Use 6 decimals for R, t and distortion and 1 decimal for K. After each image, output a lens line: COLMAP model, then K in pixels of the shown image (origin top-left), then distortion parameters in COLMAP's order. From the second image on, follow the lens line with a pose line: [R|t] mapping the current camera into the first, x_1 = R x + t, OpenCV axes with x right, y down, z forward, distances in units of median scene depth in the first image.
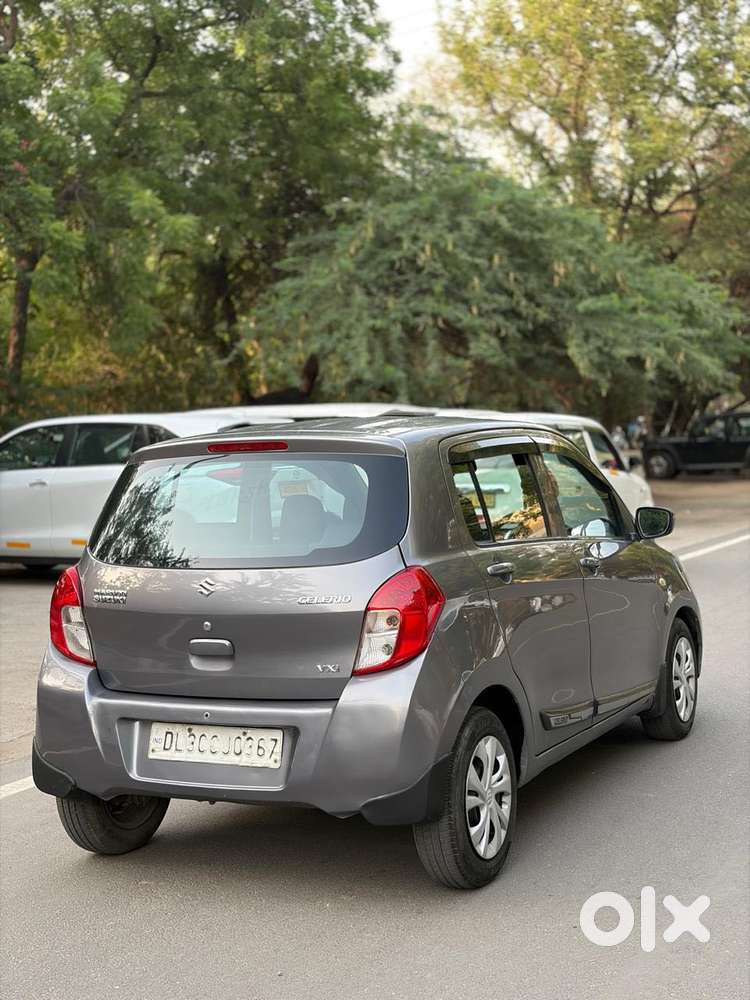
lens RADIAL K [[1486.9, 0, 375.0], [0, 1486.9, 500.0], [0, 0, 1]] dist [0.193299, -0.708586]
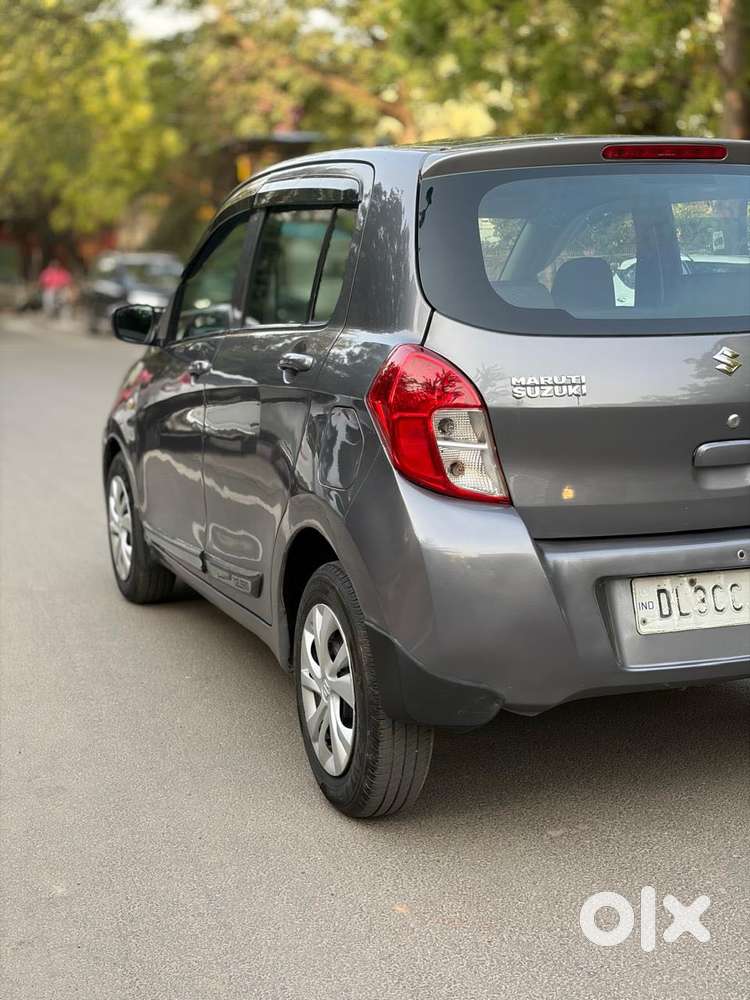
lens RADIAL K [[1486.9, 0, 375.0], [0, 1486.9, 500.0], [0, 0, 1]] dist [0.193299, -0.708586]
pose [[0.691621, -0.081781, 0.717616, -0.676992], [0.021683, 0.995472, 0.092548, 0.053075], [-0.721935, -0.048449, 0.690262, 0.637567]]
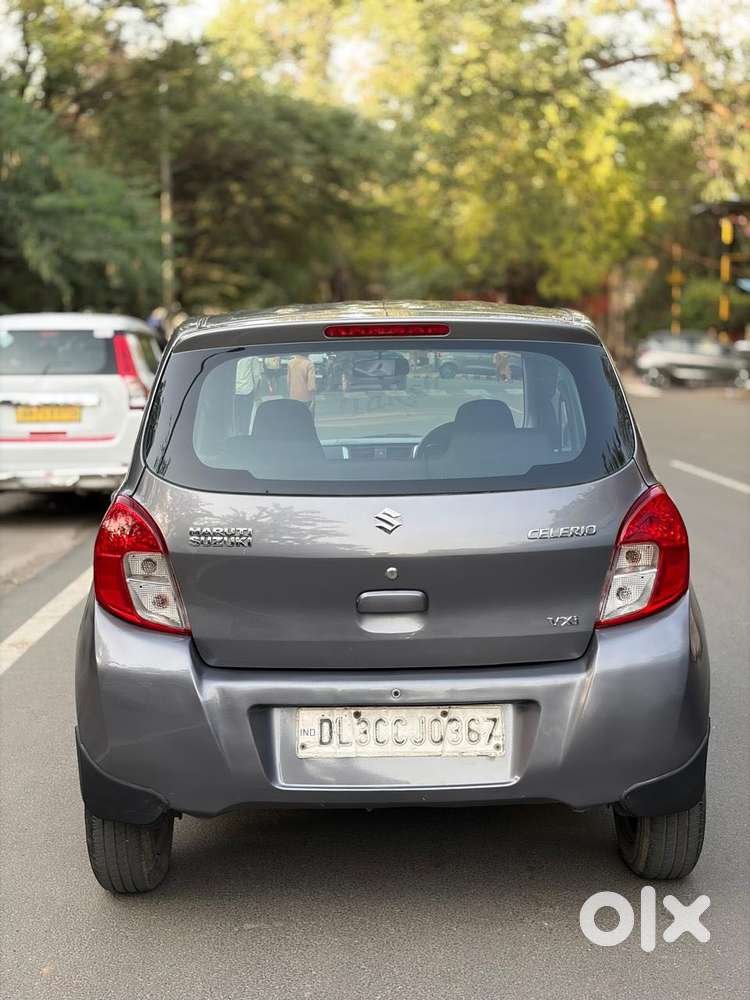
lens RADIAL K [[1486.9, 0, 375.0], [0, 1486.9, 500.0], [0, 0, 1]] dist [0.193299, -0.708586]
pose [[0.898228, -0.024525, 0.438846, -0.427640], [0.001539, 0.998611, 0.052659, 0.009668], [-0.439528, -0.046624, 0.897018, 0.337512]]
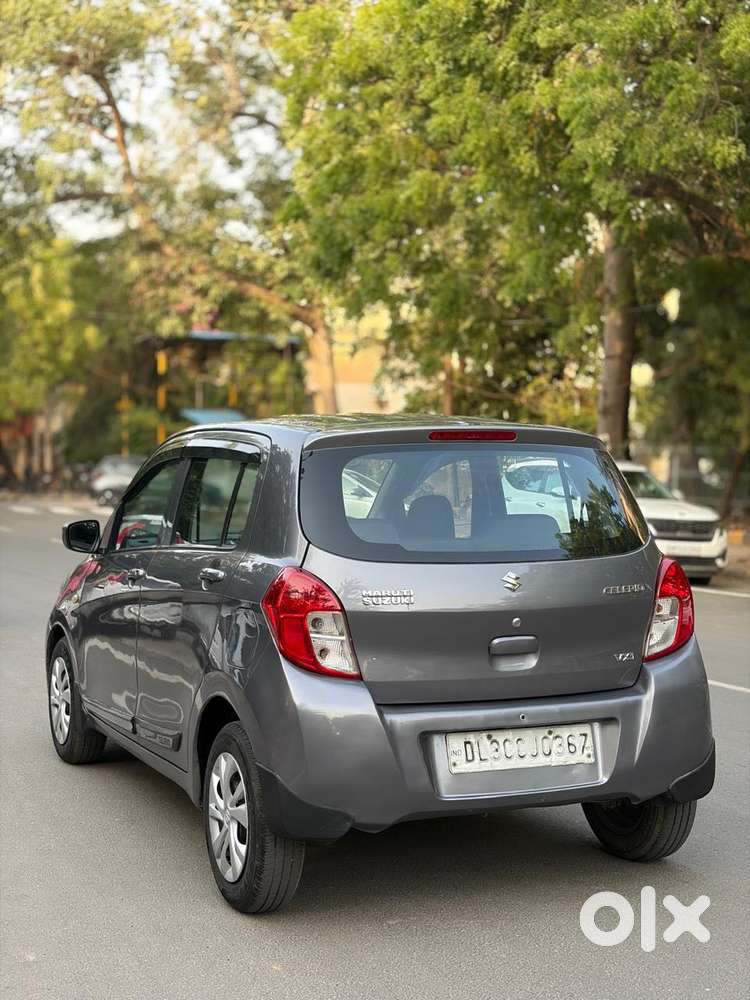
lens RADIAL K [[1486.9, 0, 375.0], [0, 1486.9, 500.0], [0, 0, 1]] dist [0.193299, -0.708586]
pose [[0.647373, 0.019040, 0.761936, -0.865156], [0.005570, 0.999543, -0.029711, 0.033272], [-0.762153, 0.023478, 0.646971, 0.442261]]
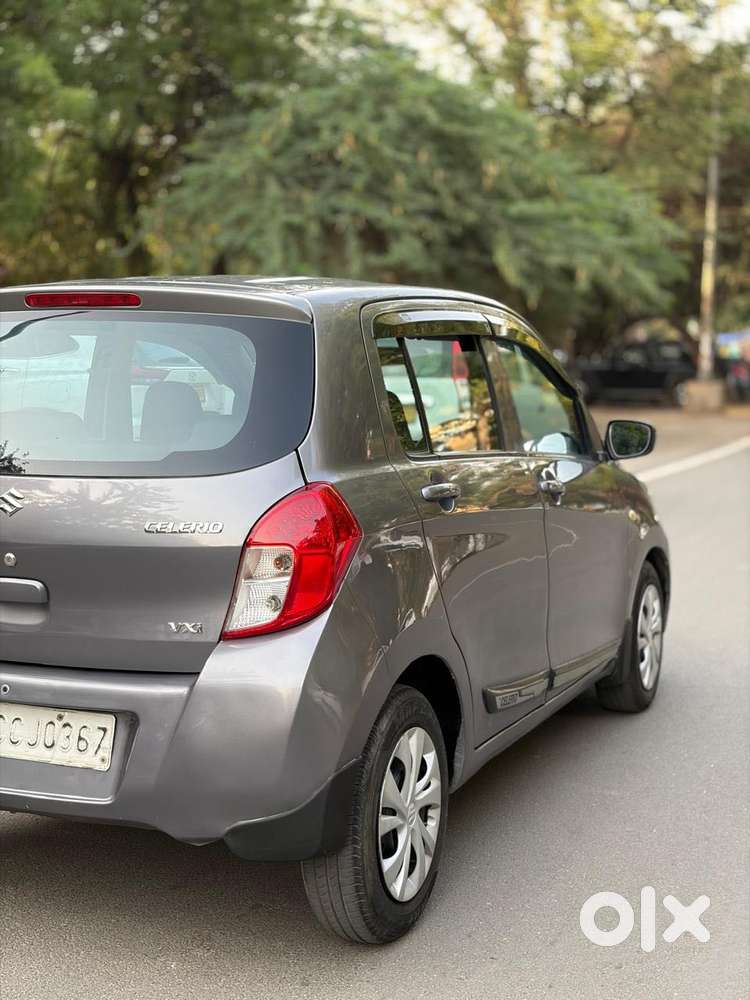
lens RADIAL K [[1486.9, 0, 375.0], [0, 1486.9, 500.0], [0, 0, 1]] dist [0.193299, -0.708586]
pose [[0.997337, 0.038035, 0.062233, 0.009601], [-0.041353, 0.997742, 0.052926, 0.014150], [-0.060079, -0.055359, 0.996657, 0.300771]]
